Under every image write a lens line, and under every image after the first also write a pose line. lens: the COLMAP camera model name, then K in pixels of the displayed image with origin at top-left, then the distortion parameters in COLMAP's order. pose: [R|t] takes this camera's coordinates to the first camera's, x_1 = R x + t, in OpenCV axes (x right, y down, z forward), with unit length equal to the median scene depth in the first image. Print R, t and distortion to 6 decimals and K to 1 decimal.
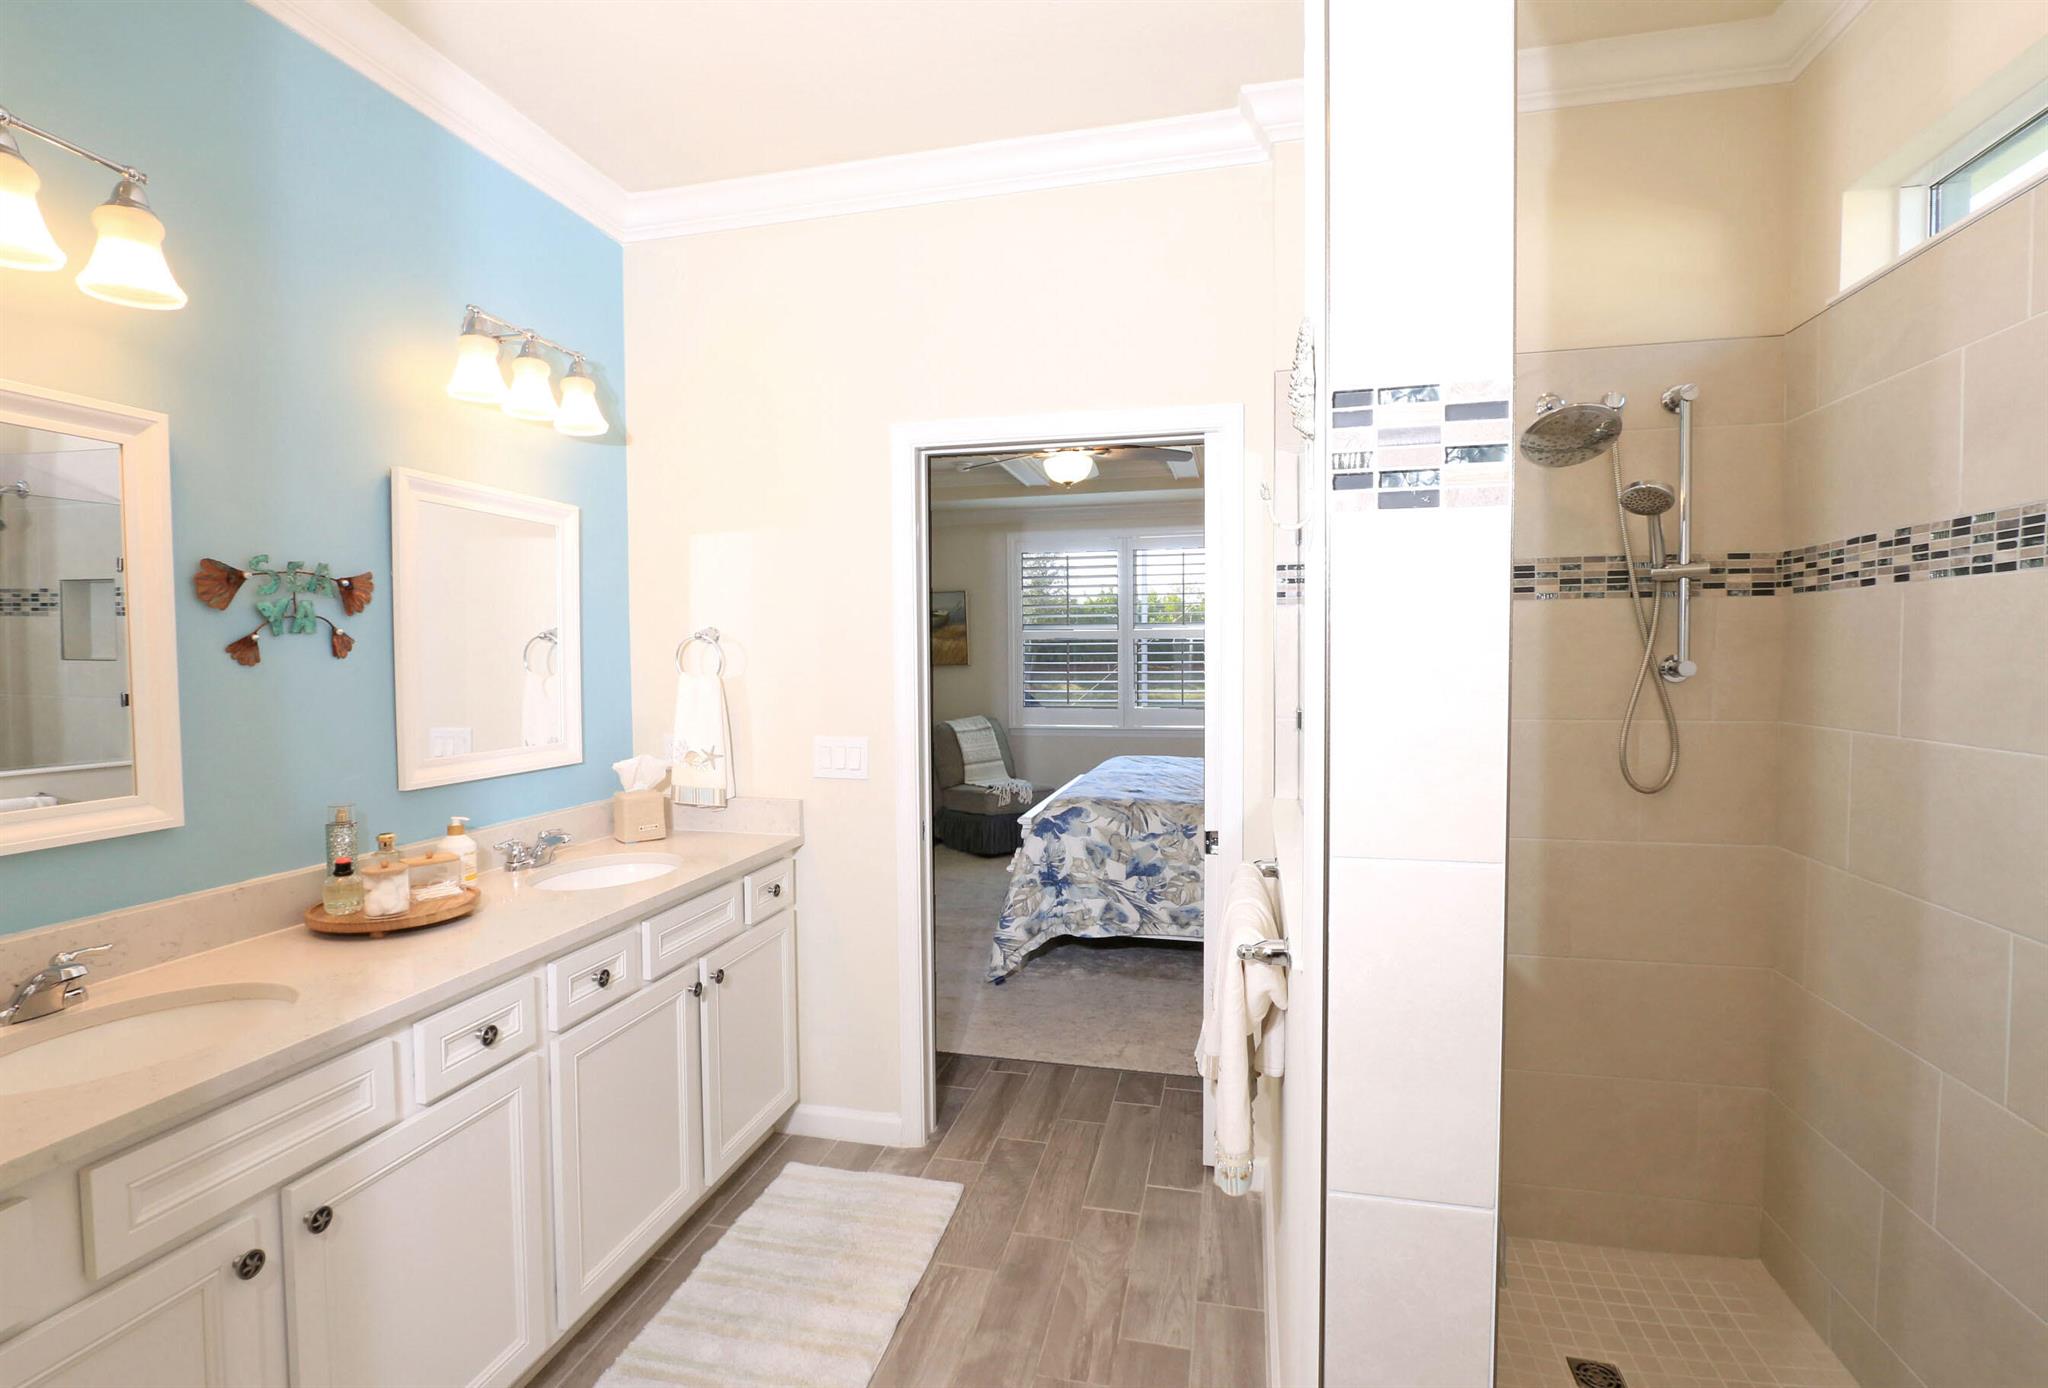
lens RADIAL K [[958.6, 0, 1024.0], [0, 958.6, 694.0], [0, 0, 1]] dist [0.000776, 0.000101]
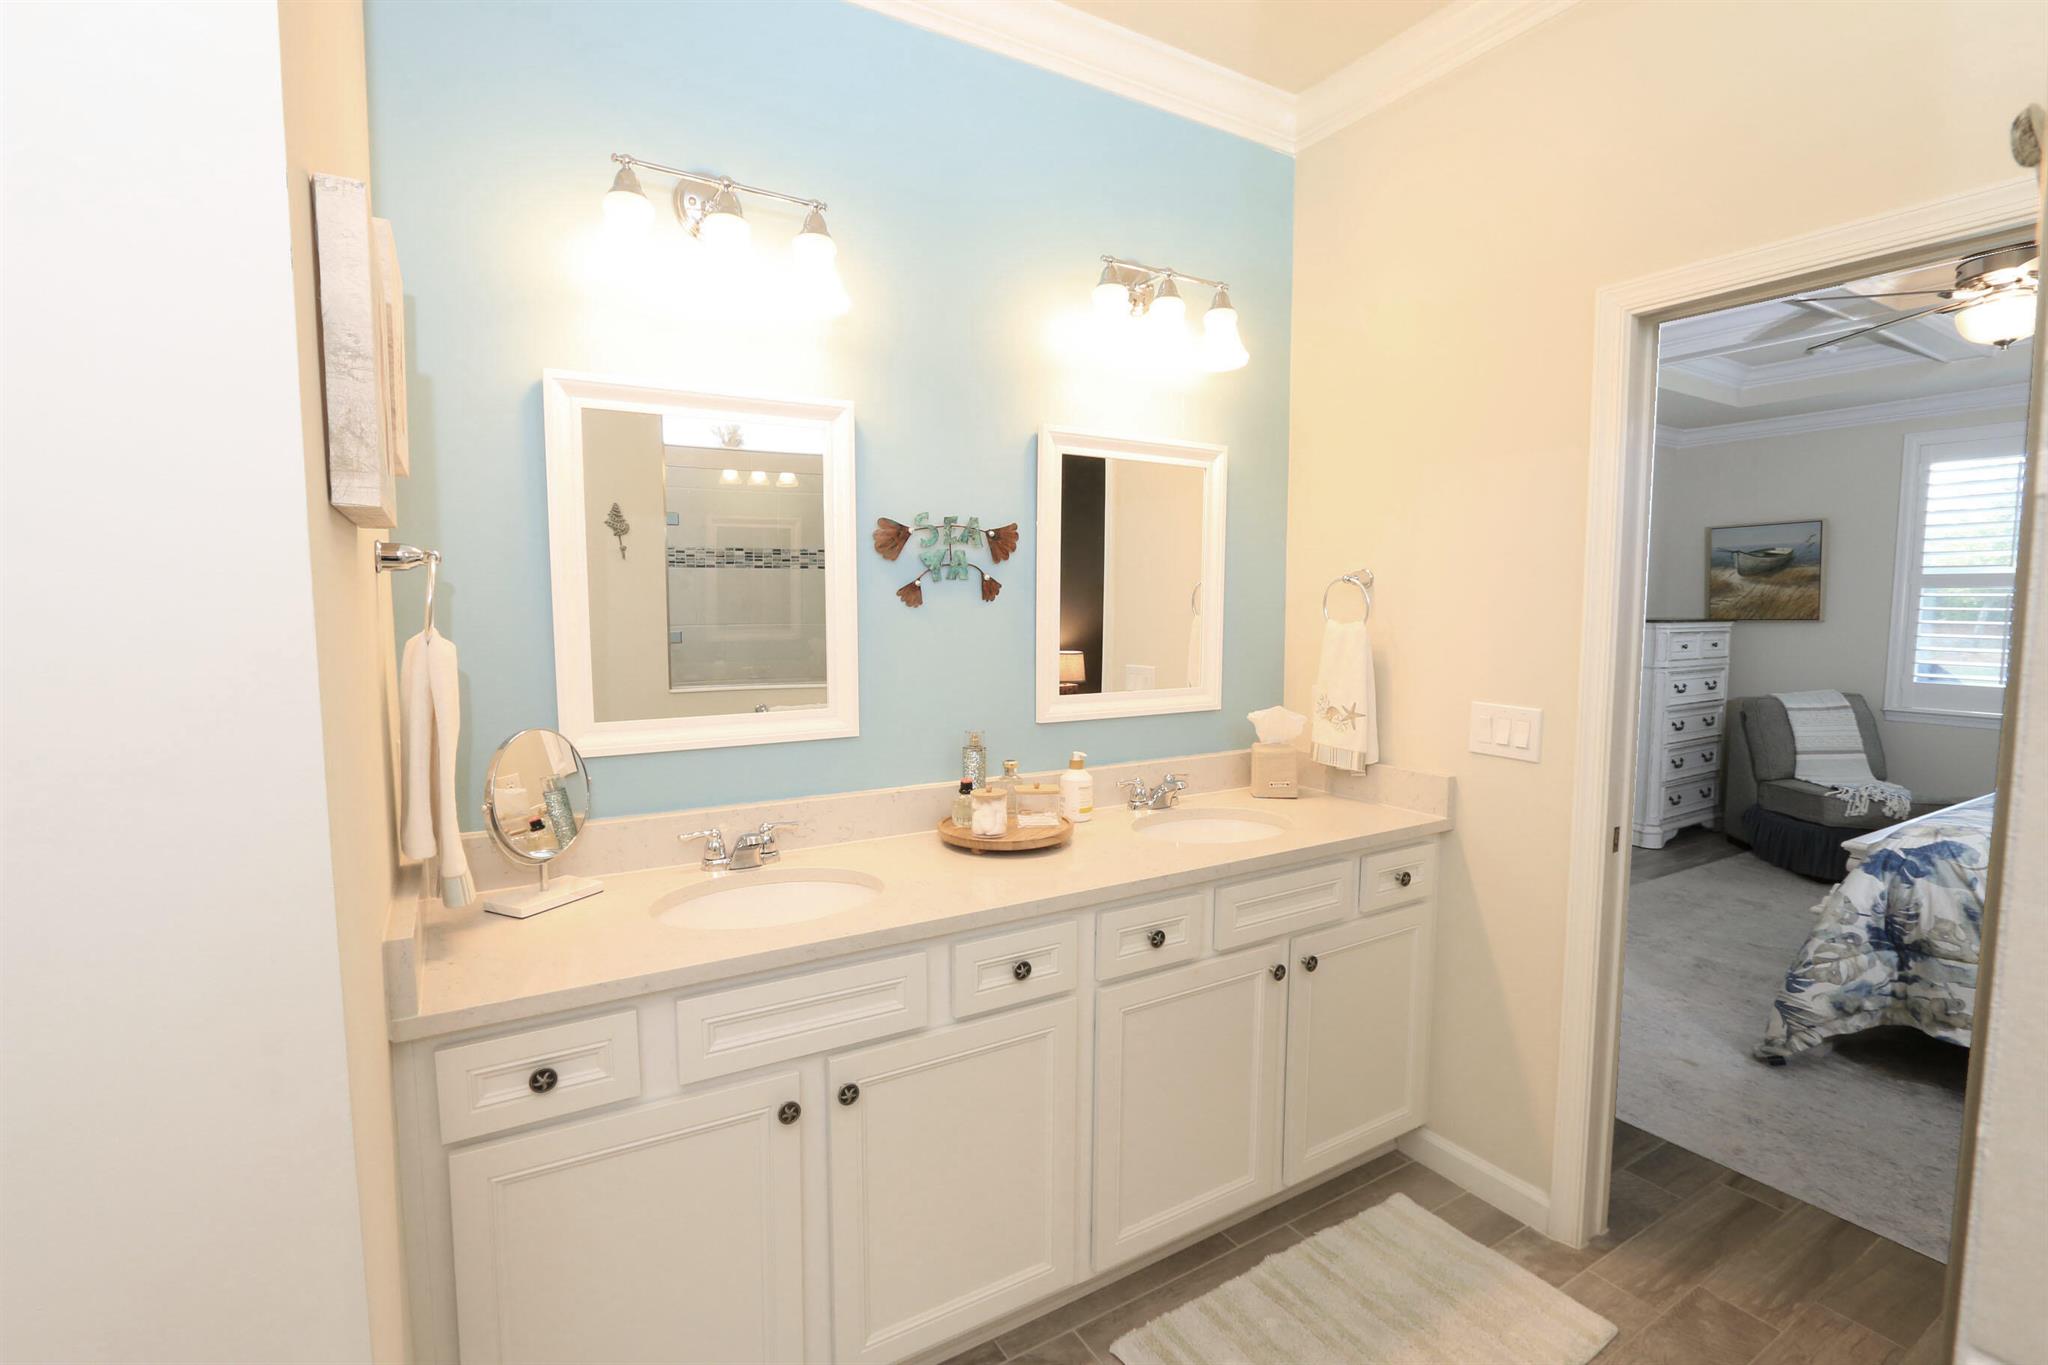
lens RADIAL K [[947.8, 0, 1048.6], [0, 947.8, 691.1], [0, 0, 1]] dist [-0.007407, 0.000042]
pose [[0.711140, 0.075959, -0.698935, 0.089183], [-0.038243, 0.996854, 0.069425, -0.008572], [0.702010, -0.022641, 0.711808, 0.179964]]
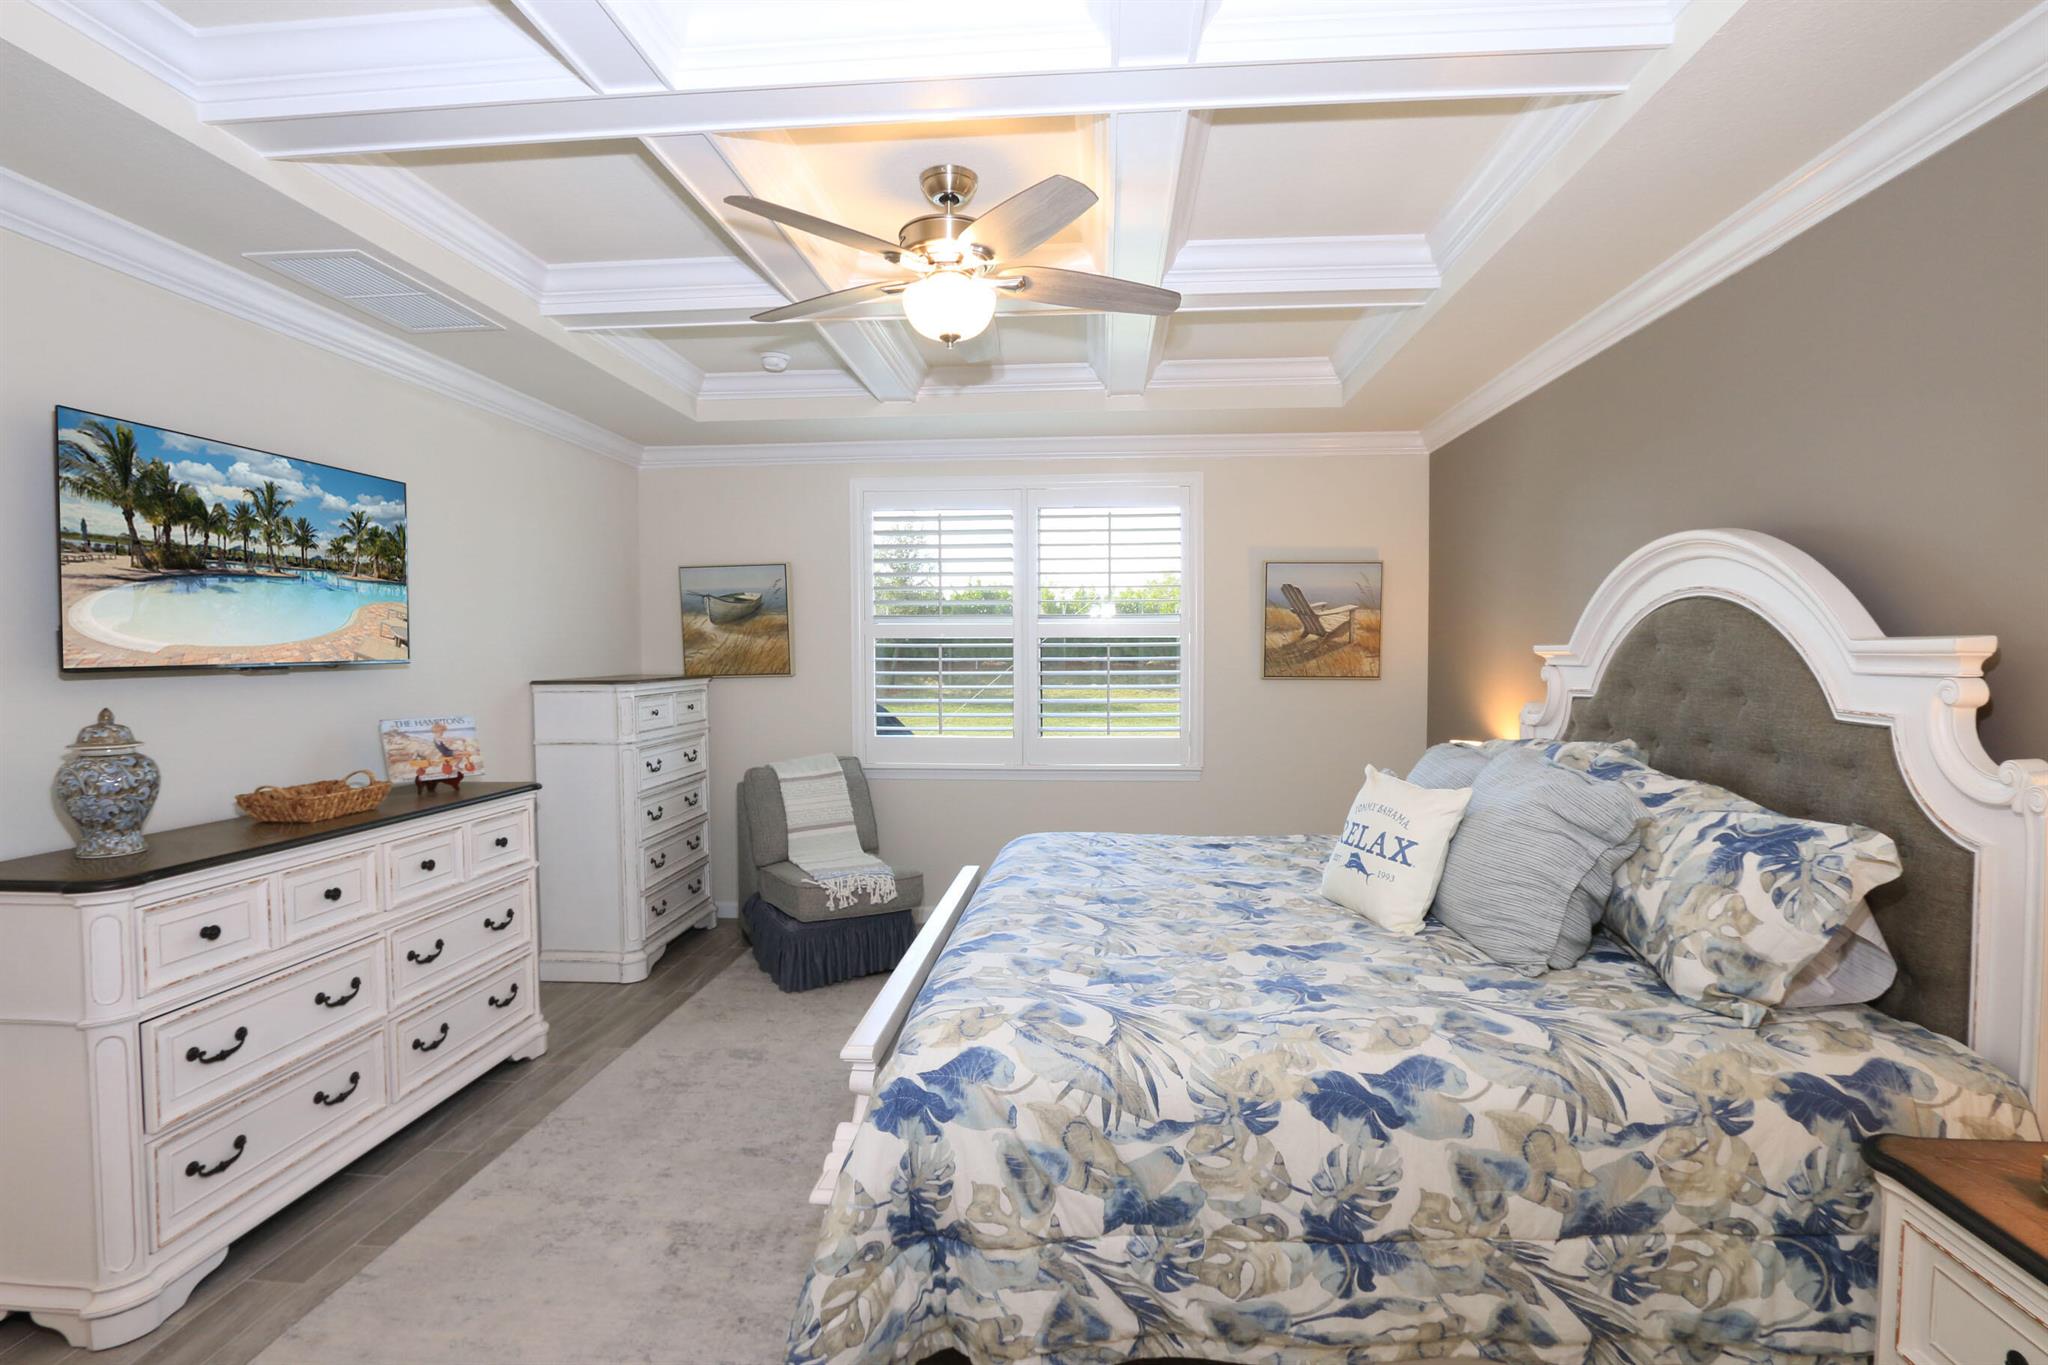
lens RADIAL K [[940.3, 0, 1032.4], [0, 940.3, 667.7], [0, 0, 1]] dist [-0.027794, 0.007123]
pose [[0.988469, 0.000379, 0.151420, 0.024961], [0.002593, 0.999808, -0.019426, -0.059432], [-0.151398, 0.019594, 0.988279, 0.932148]]
